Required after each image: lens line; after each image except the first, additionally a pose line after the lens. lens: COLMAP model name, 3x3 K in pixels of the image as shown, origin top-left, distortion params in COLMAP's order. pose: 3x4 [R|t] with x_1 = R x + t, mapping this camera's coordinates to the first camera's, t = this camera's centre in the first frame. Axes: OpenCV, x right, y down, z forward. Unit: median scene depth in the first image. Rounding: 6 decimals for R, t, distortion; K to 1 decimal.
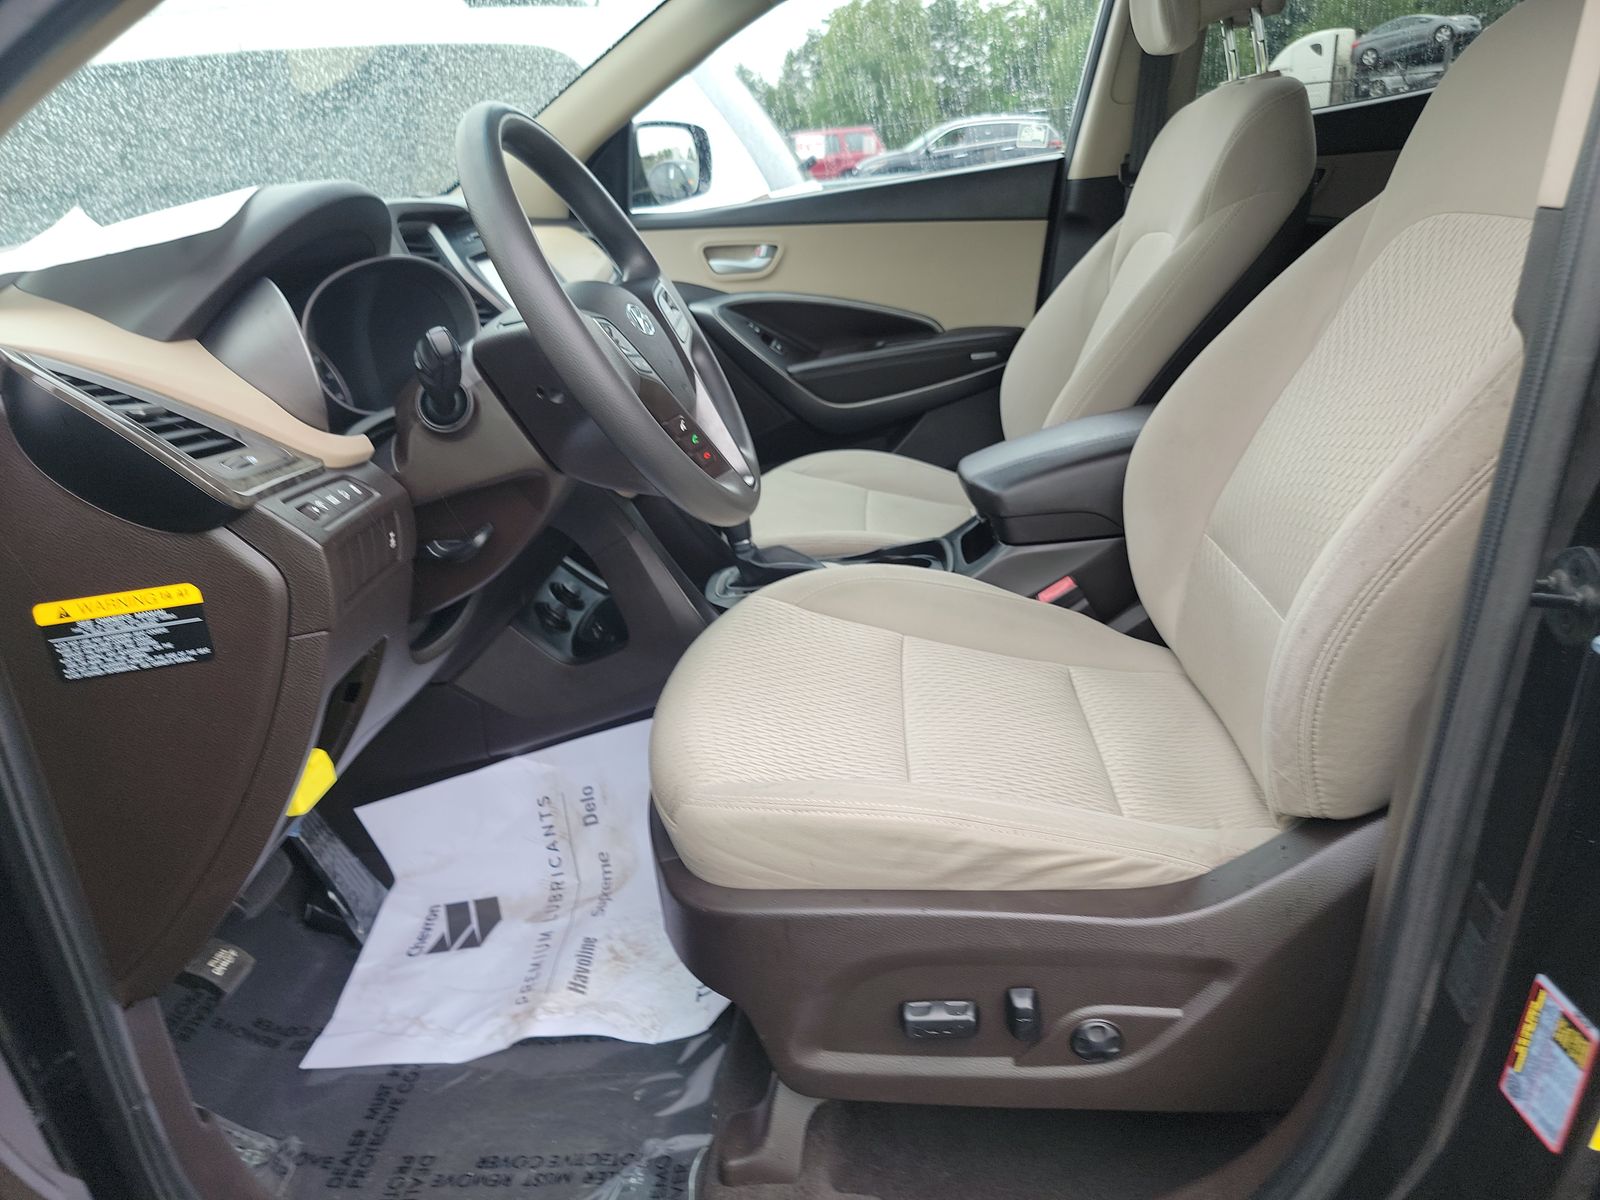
lens RADIAL K [[1141.8, 0, 795.1], [0, 1141.8, 609.6], [0, 0, 1]] dist [0.071606, -0.071561]
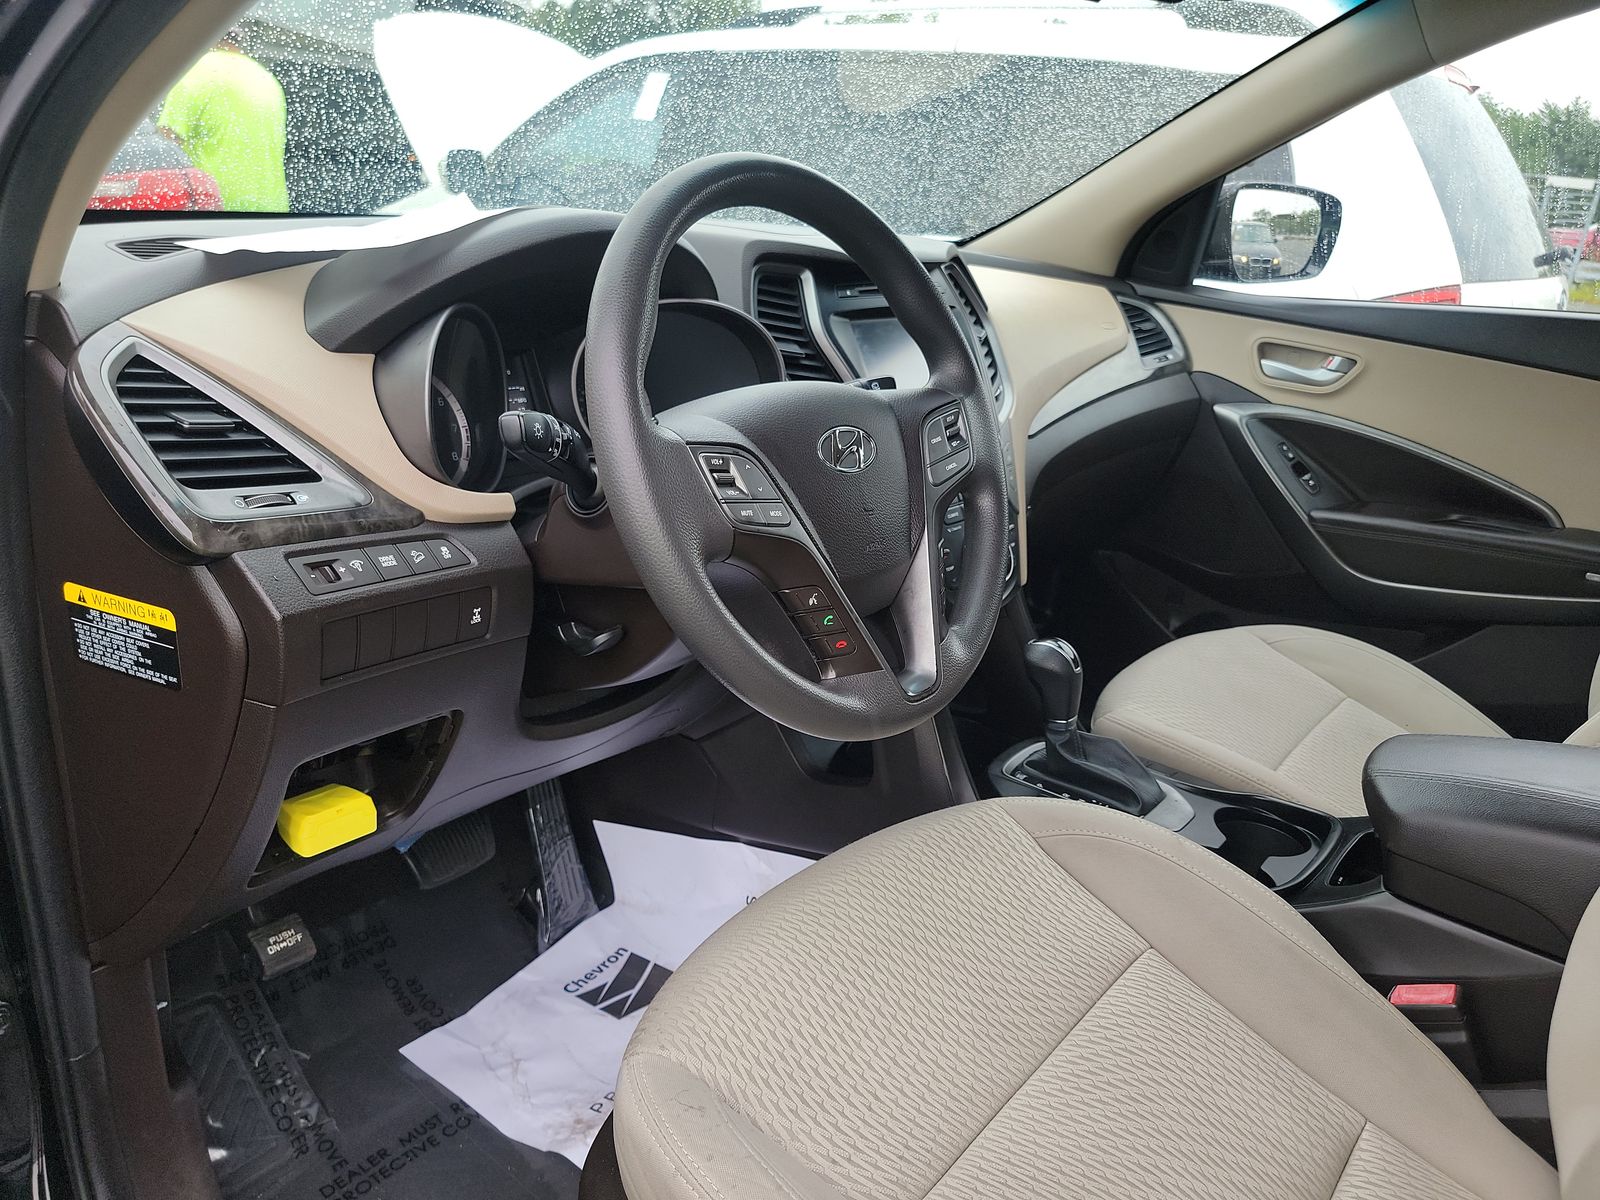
lens RADIAL K [[1141.8, 0, 795.1], [0, 1141.8, 609.6], [0, 0, 1]] dist [0.071606, -0.071561]
pose [[0.801985, 0.343497, -0.488702, 0.186700], [-0.345196, 0.934192, 0.090138, -0.153585], [0.487504, 0.096409, 0.867782, 0.233716]]
